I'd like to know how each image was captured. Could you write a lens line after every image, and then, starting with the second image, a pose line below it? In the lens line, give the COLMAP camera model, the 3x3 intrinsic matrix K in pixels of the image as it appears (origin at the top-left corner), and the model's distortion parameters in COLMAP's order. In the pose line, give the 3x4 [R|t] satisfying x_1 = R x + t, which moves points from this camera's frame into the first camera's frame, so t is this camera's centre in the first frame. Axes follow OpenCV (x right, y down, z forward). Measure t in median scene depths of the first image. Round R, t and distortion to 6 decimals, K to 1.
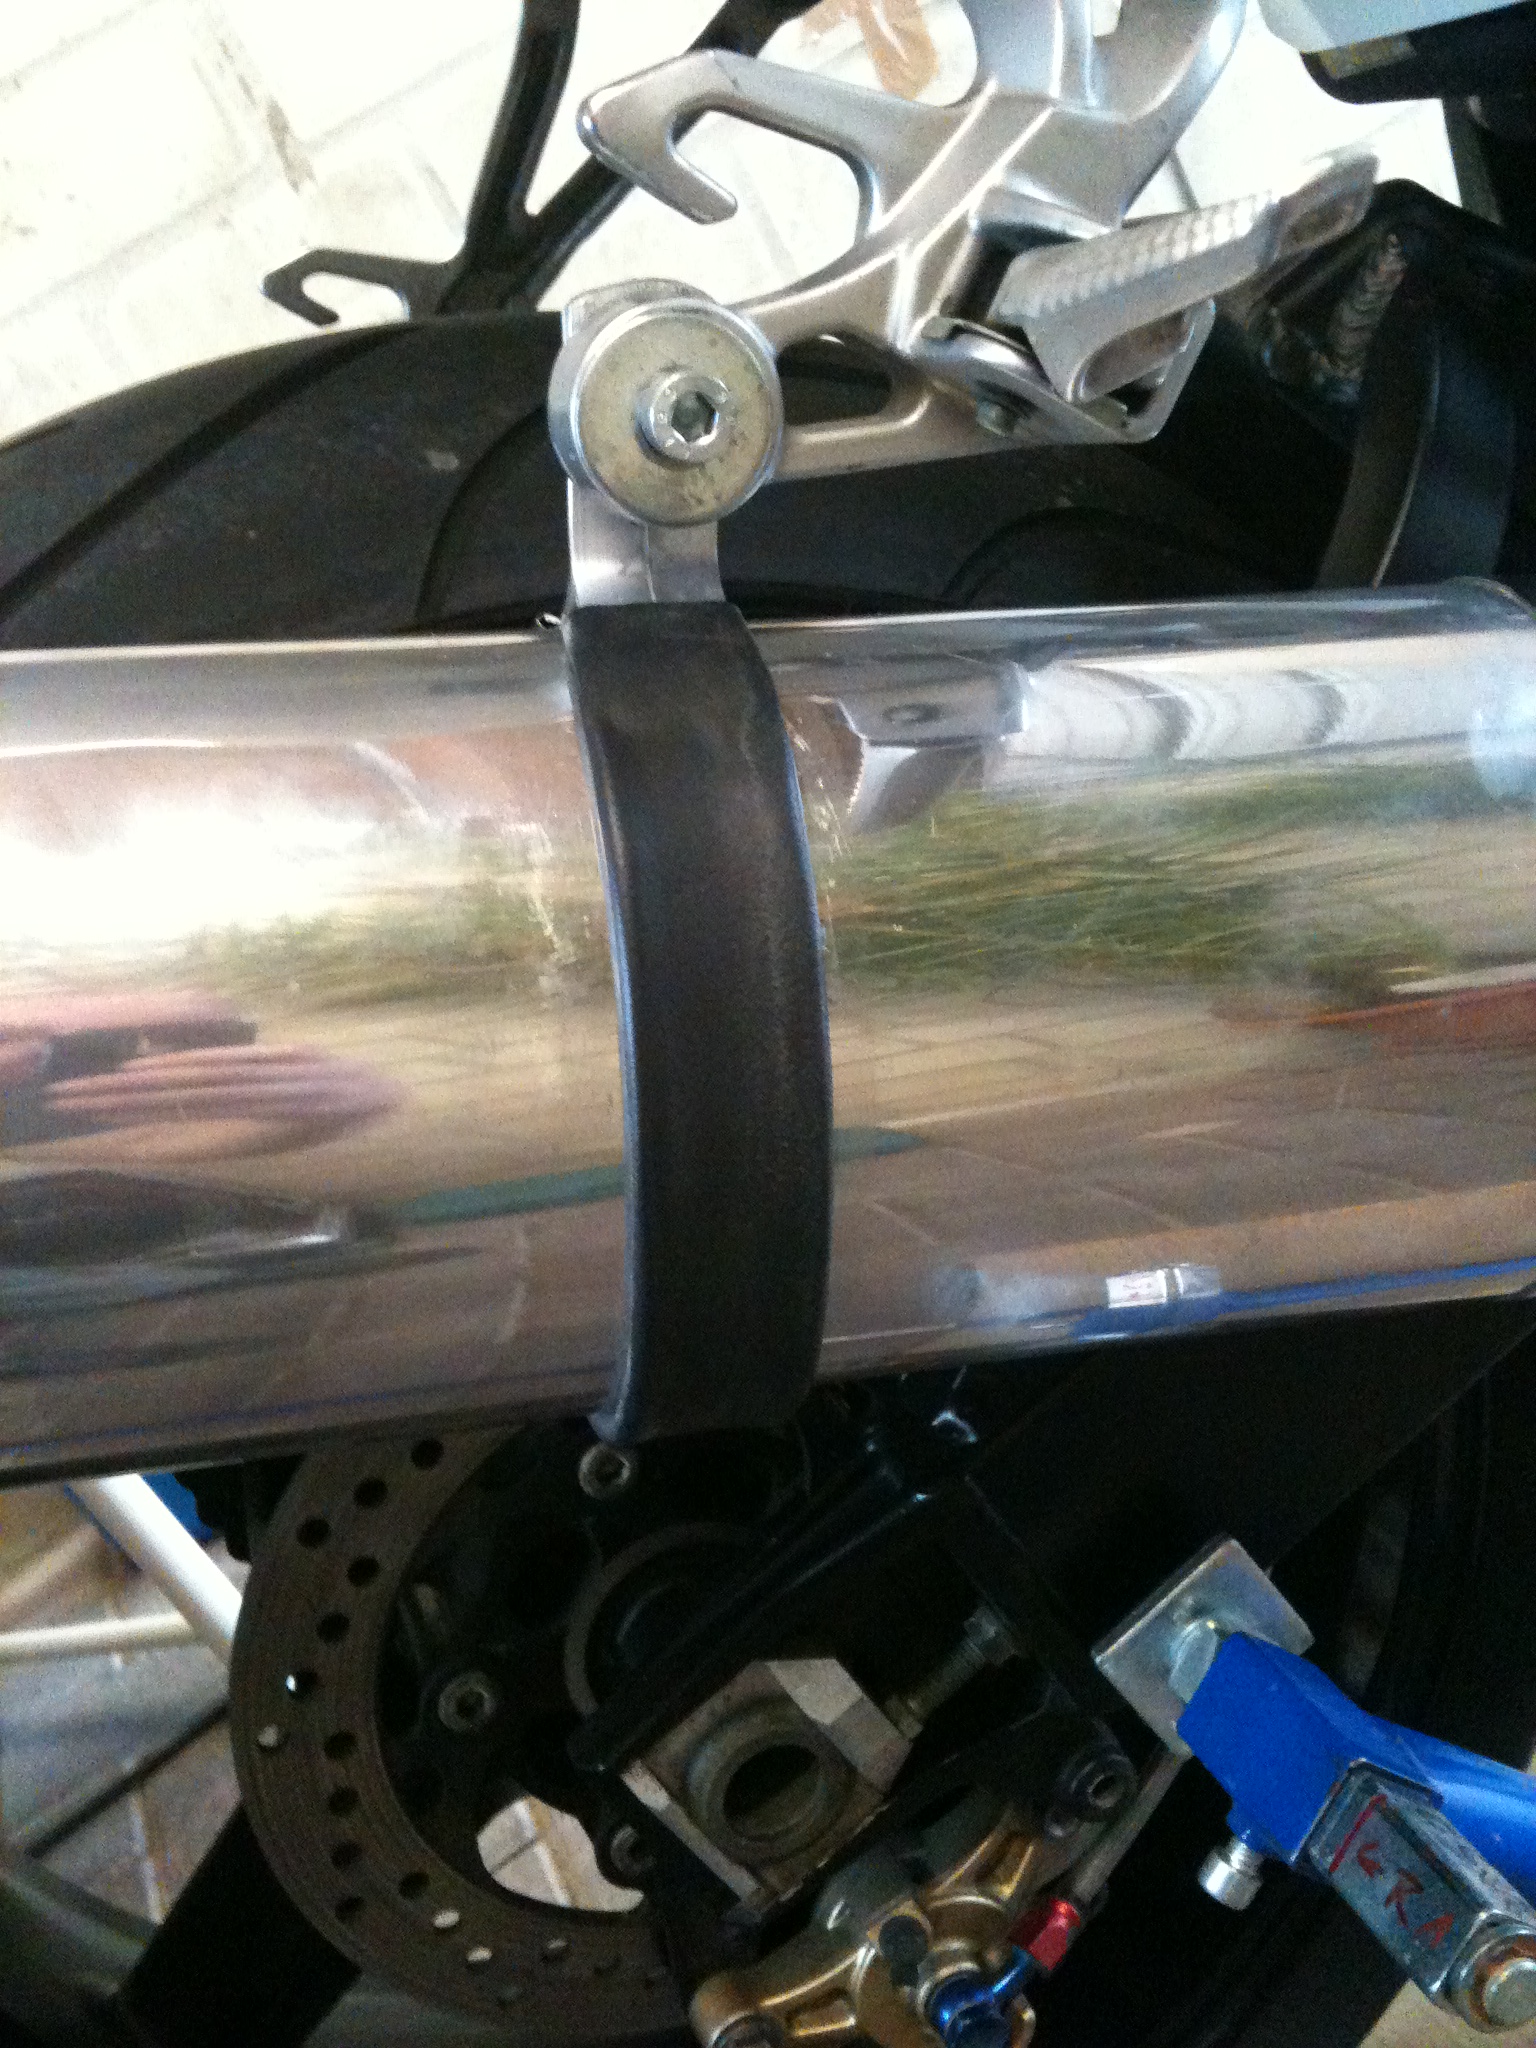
lens RADIAL K [[2120.5, 0, 768.0], [0, 2120.5, 1024.0], [0, 0, 1]] dist [0.010015, -0.103124]
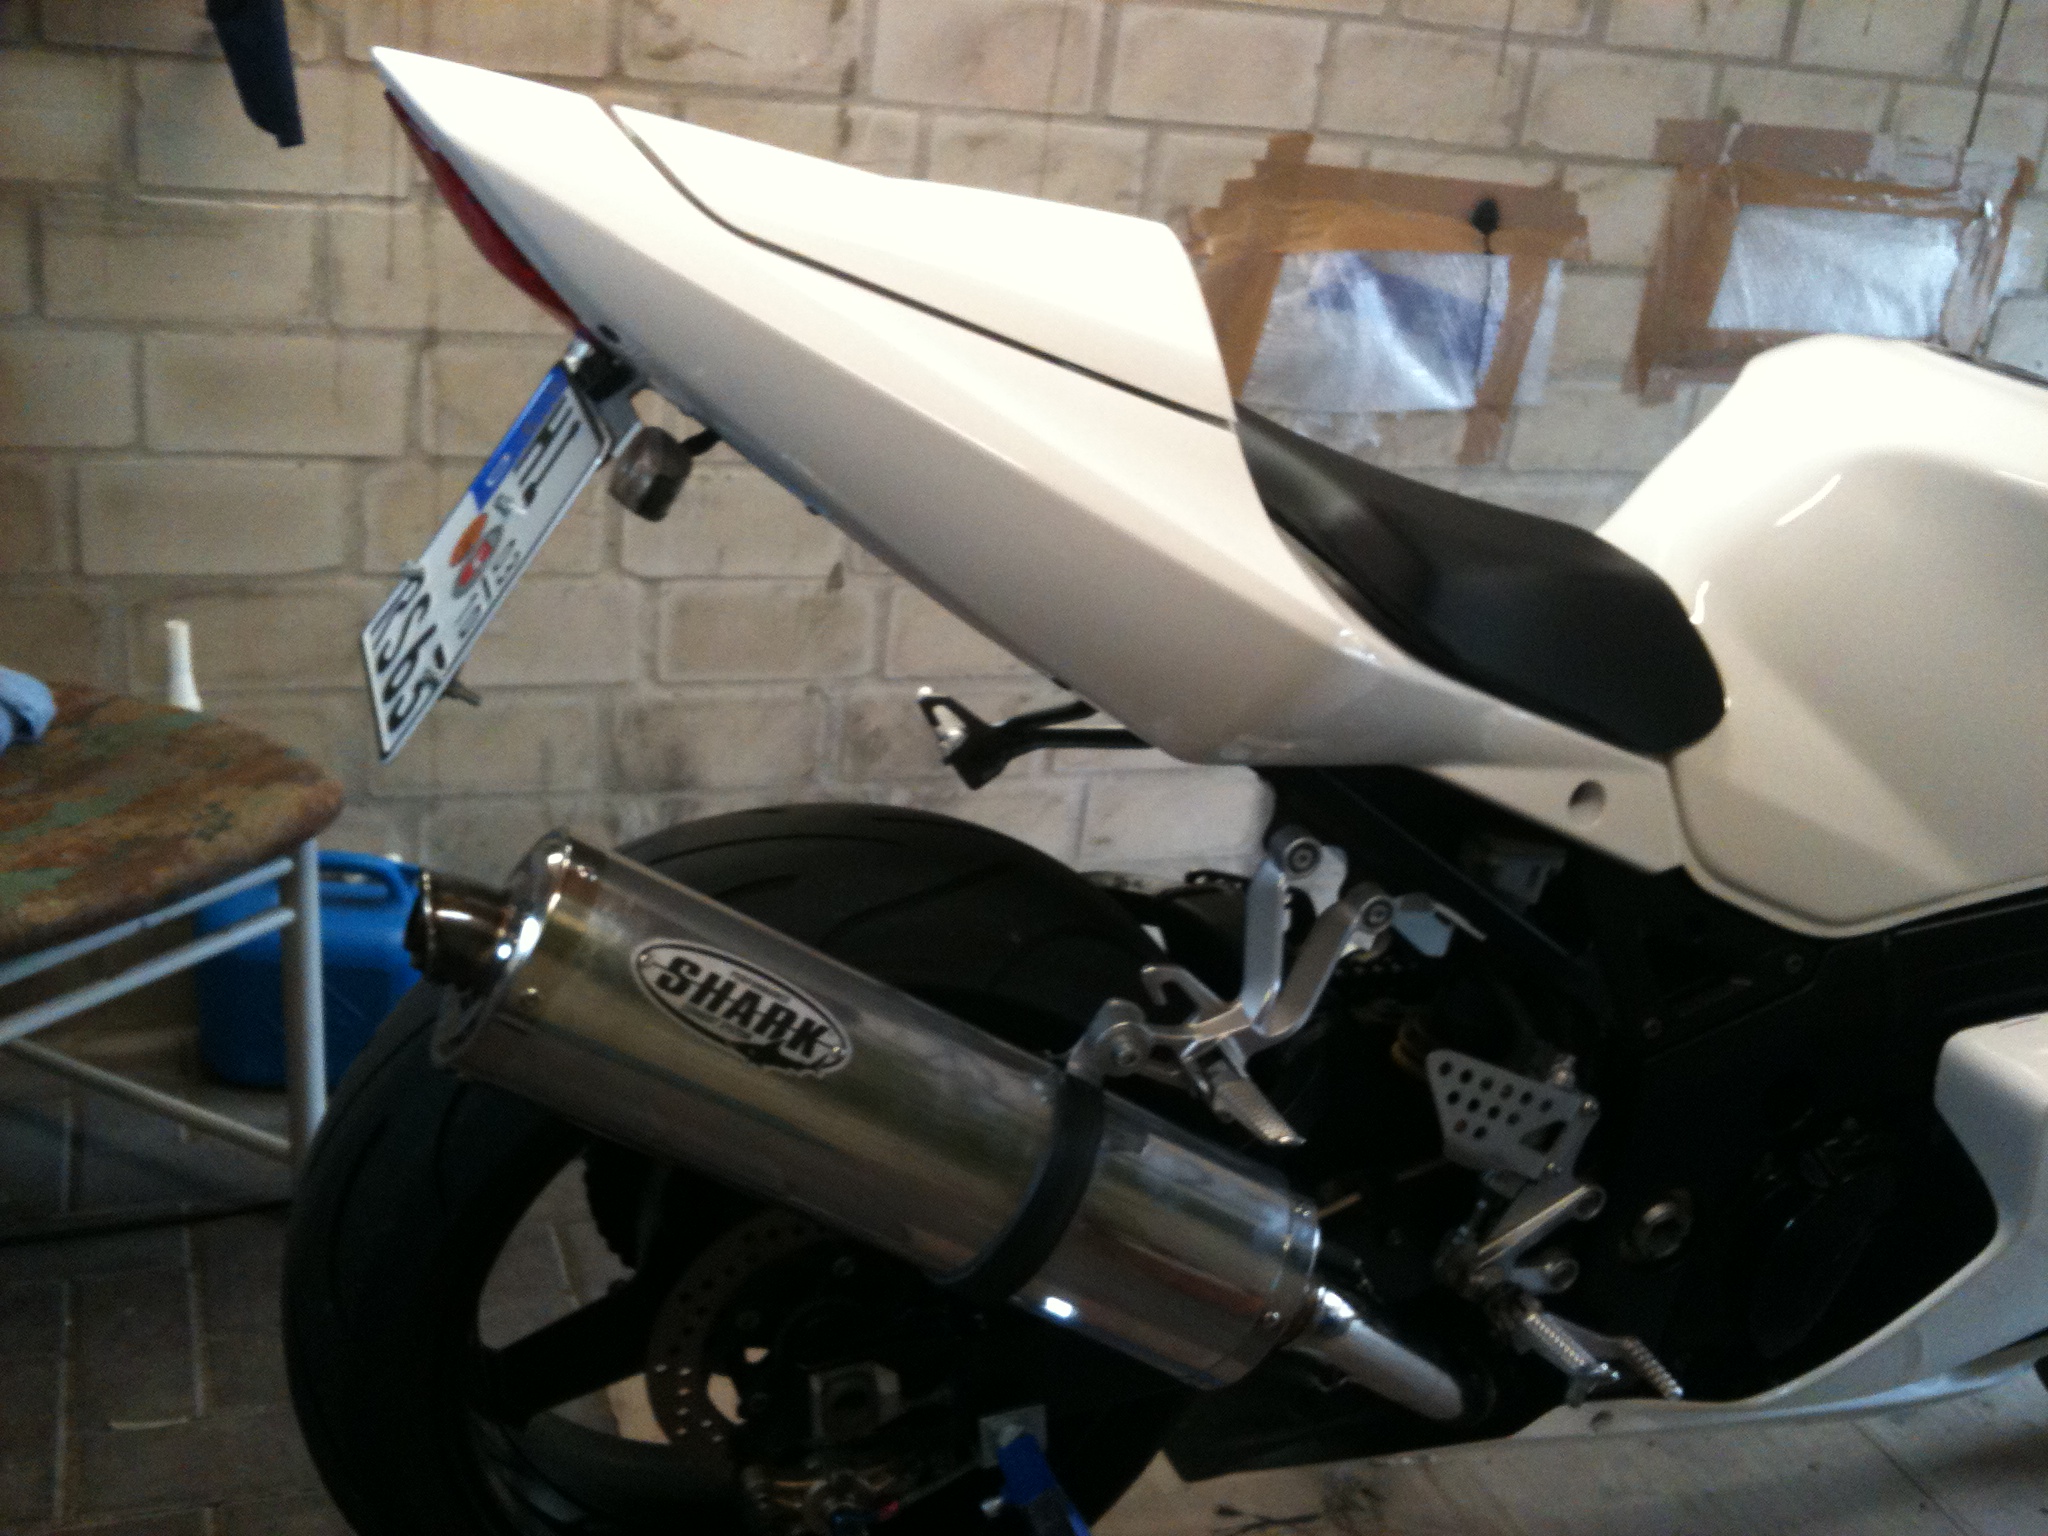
lens RADIAL K [[2203.1, 0, 1024.0], [0, 2203.1, 768.0], [0, 0, 1]] dist [0.114885, -0.369139]
pose [[0.828091, 0.521398, 0.205934, -0.741187], [-0.512815, 0.852950, -0.097455, -0.150186], [-0.226464, -0.024904, 0.973701, -1.598894]]
